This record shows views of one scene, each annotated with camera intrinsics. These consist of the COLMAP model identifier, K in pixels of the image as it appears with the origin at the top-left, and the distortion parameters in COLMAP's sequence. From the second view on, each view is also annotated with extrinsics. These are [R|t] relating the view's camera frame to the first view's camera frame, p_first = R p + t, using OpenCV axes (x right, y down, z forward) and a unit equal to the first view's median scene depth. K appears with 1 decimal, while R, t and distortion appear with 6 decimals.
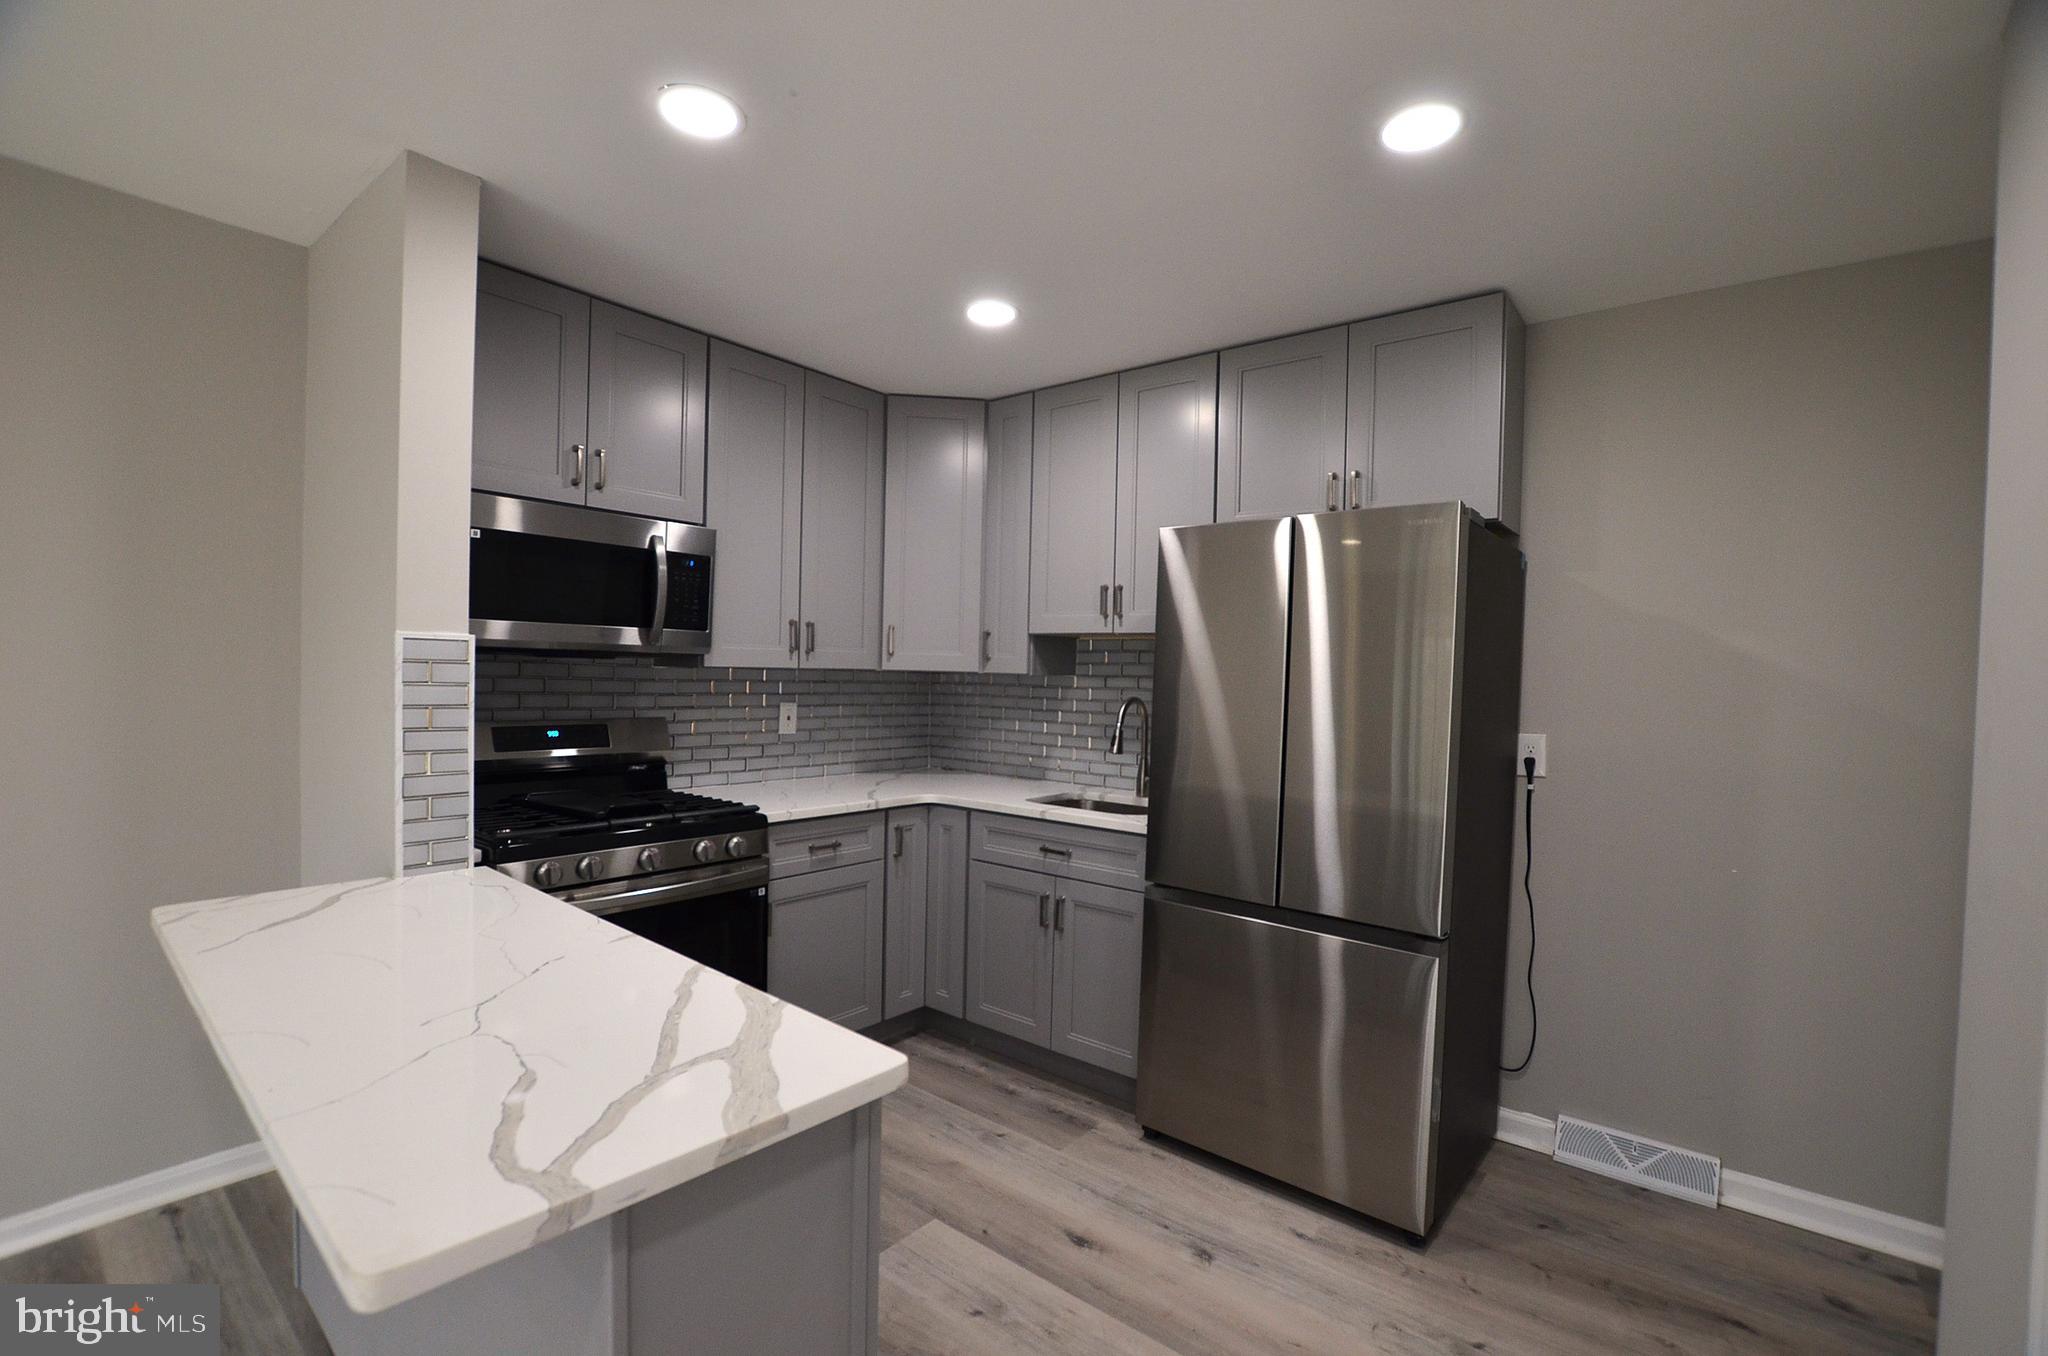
lens RADIAL K [[895.2, 0, 1026.9], [0, 895.2, 694.6], [0, 0, 1]] dist [-0.035465, 0.004714]
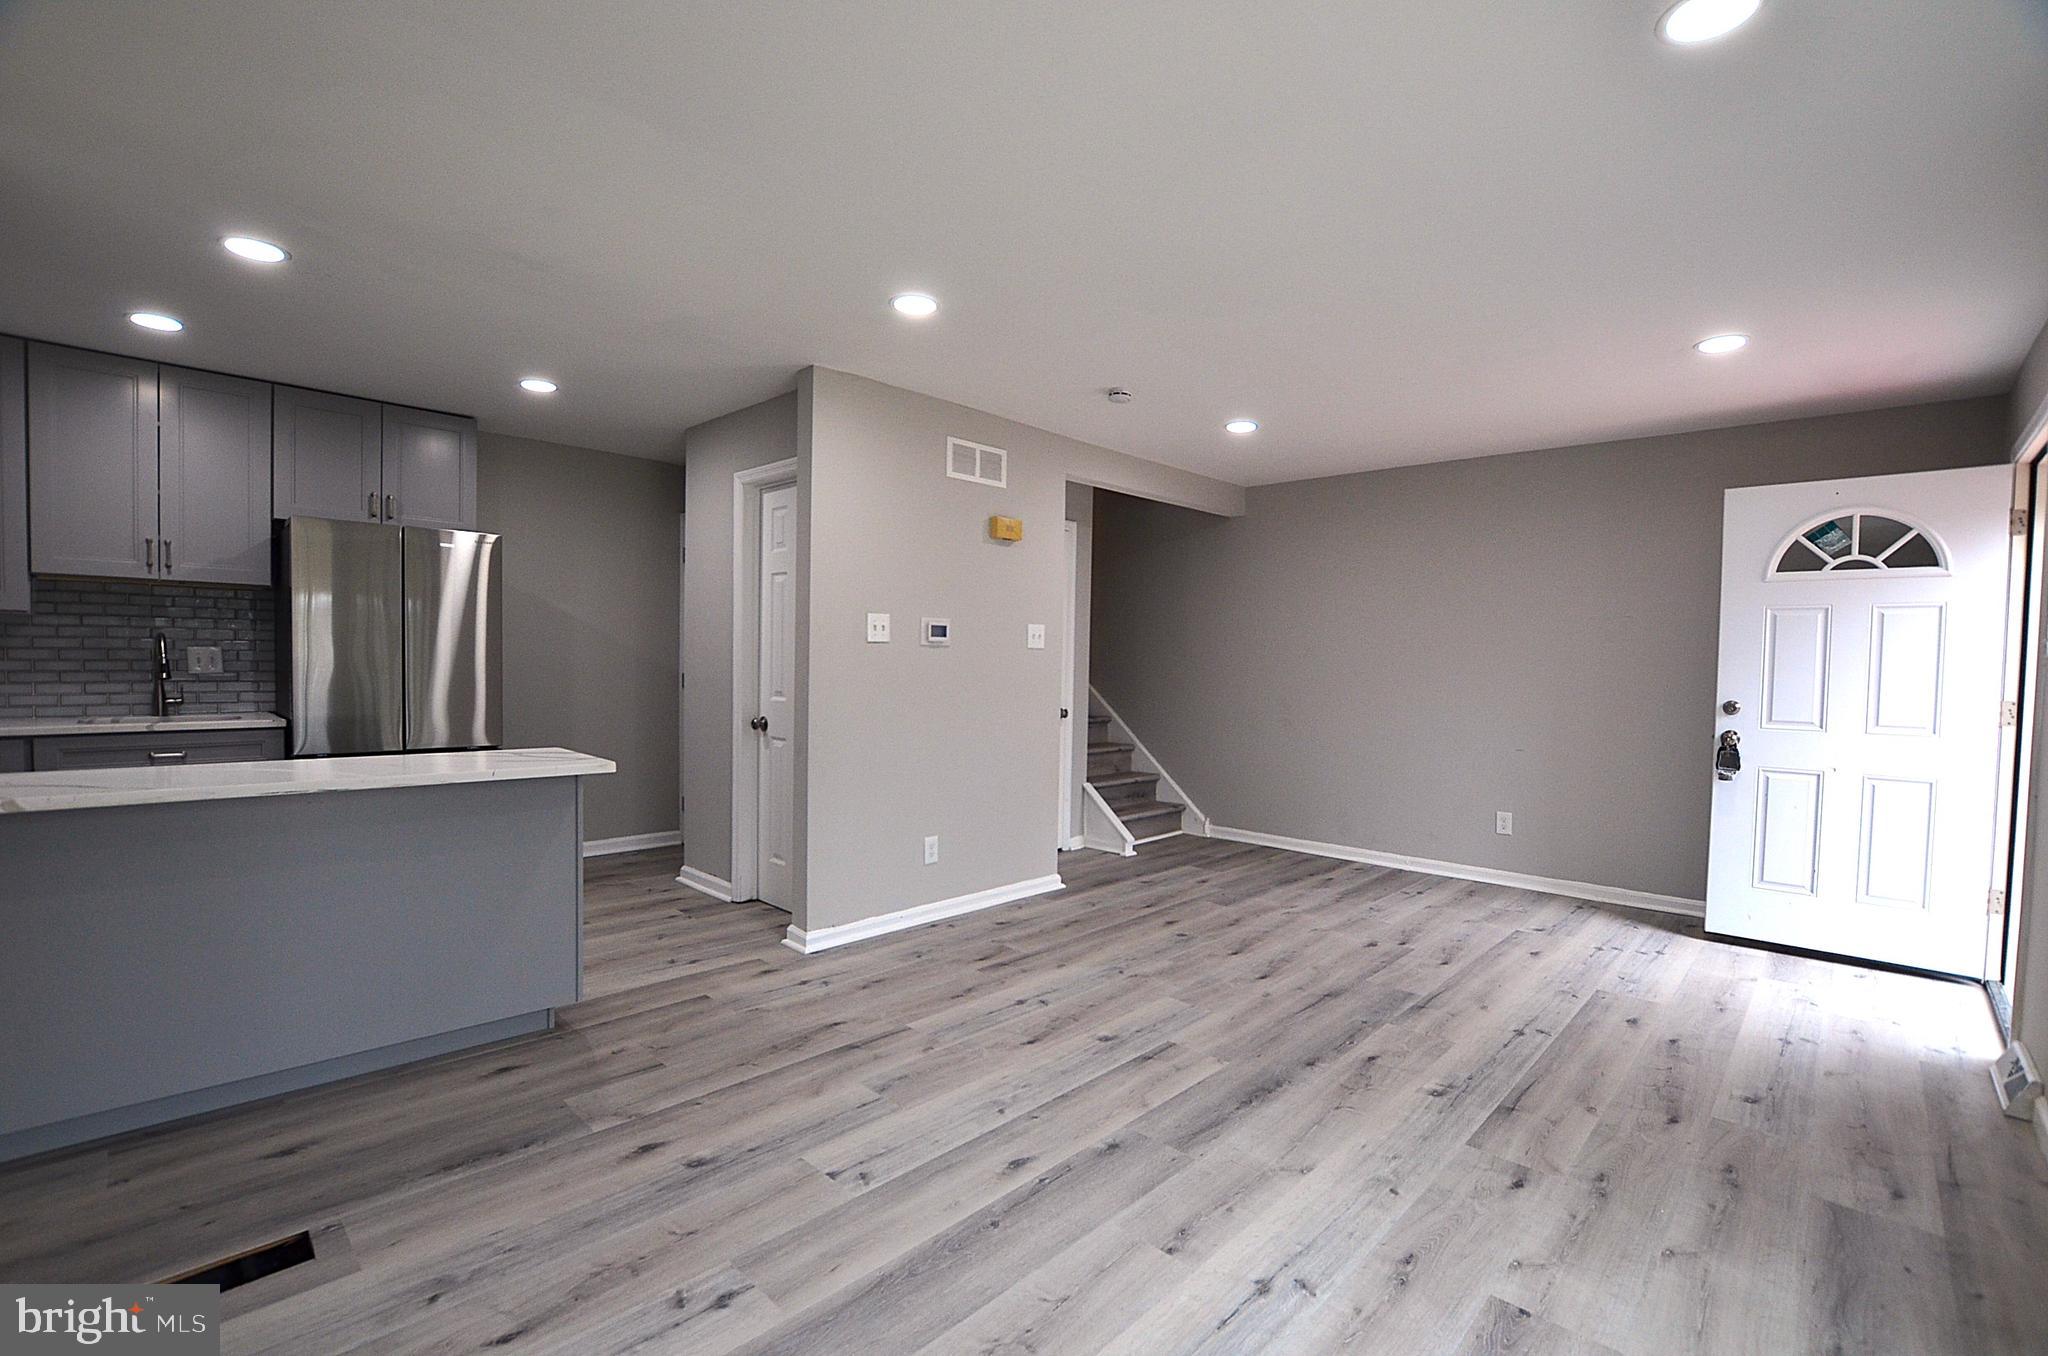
lens RADIAL K [[895.2, 0, 1026.9], [0, 895.2, 694.6], [0, 0, 1]] dist [-0.035465, 0.004714]
pose [[0.082697, -0.062297, 0.994626, -0.996475], [0.008836, 0.998051, 0.061777, 0.025099], [-0.996536, 0.003679, 0.083086, -0.272470]]
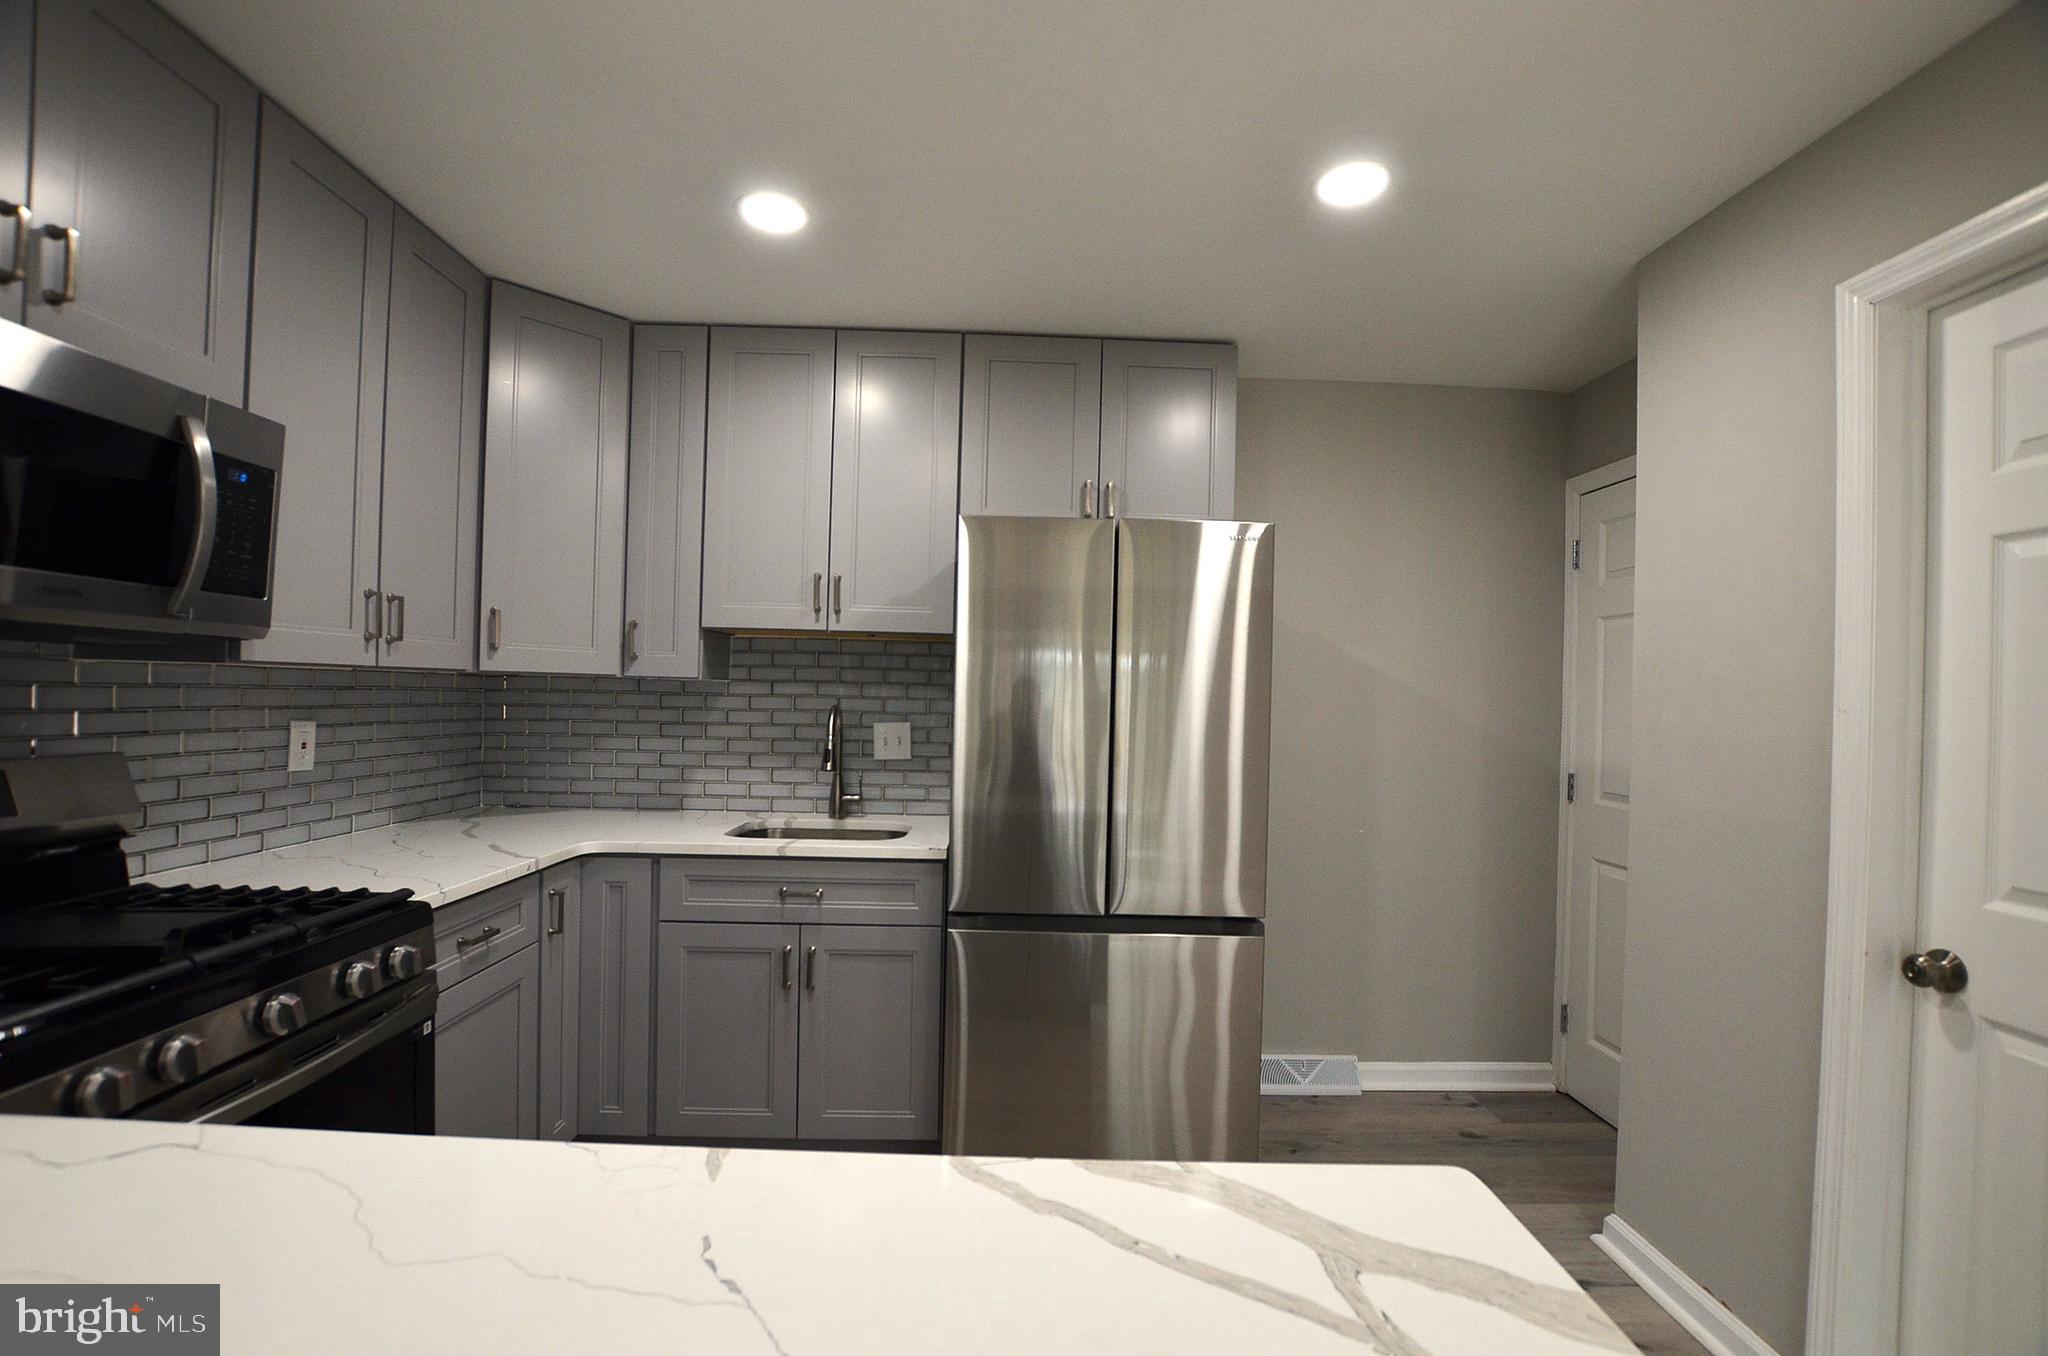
lens RADIAL K [[895.2, 0, 1026.9], [0, 895.2, 694.6], [0, 0, 1]] dist [-0.035465, 0.004714]
pose [[0.763894, -0.005715, 0.645317, -0.313369], [0.011793, 0.999917, -0.005104, -0.000552], [-0.645234, 0.011509, 0.763898, 0.226298]]
